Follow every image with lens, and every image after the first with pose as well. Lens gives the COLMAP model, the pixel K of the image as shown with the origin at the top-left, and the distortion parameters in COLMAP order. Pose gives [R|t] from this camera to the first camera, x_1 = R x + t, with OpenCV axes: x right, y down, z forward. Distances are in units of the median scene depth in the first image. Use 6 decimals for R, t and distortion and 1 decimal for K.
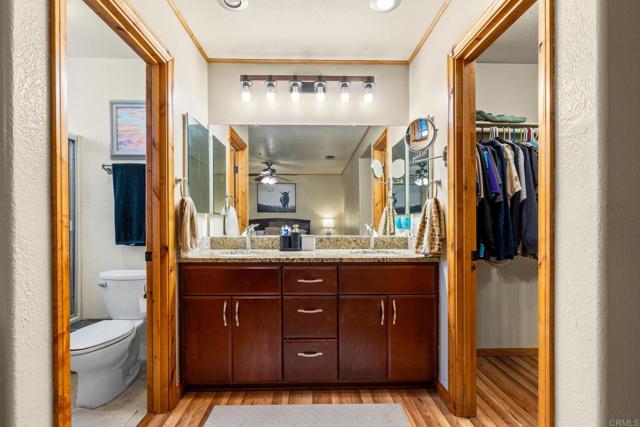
lens RADIAL K [[293.5, 0, 325.6], [0, 293.5, 221.5], [0, 0, 1]] dist [-0.002366, 0.001626]
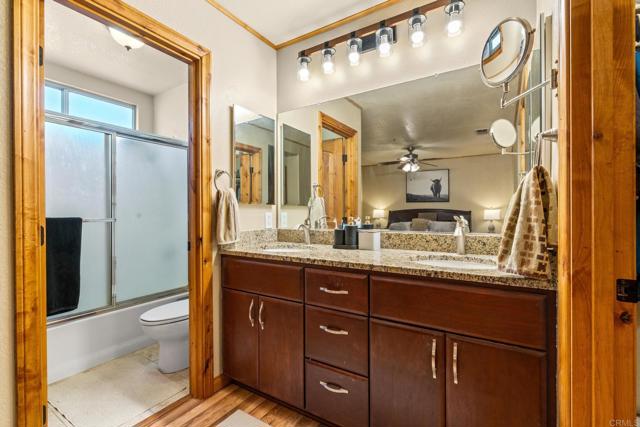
lens RADIAL K [[293.5, 0, 314.8], [0, 293.5, 213.4], [0, 0, 1]] dist [-0.002366, 0.001626]
pose [[0.825989, -0.002235, -0.563682, 0.329304], [0.003736, 0.999992, 0.001509, 0.000666], [0.563674, -0.003352, 0.825991, 0.341029]]
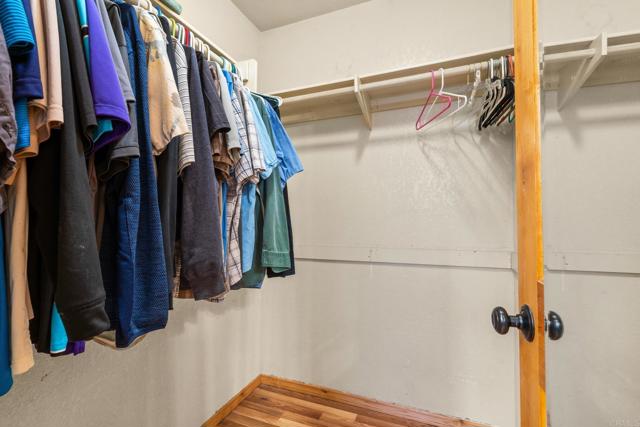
lens RADIAL K [[293.5, 0, 316.3], [0, 293.5, 214.7], [0, 0, 1]] dist [-0.002366, 0.001626]
pose [[0.429381, 0.019392, 0.902915, 0.401808], [0.000737, 0.999762, -0.021823, 0.002152], [-0.903123, 0.010036, 0.429264, 0.689473]]
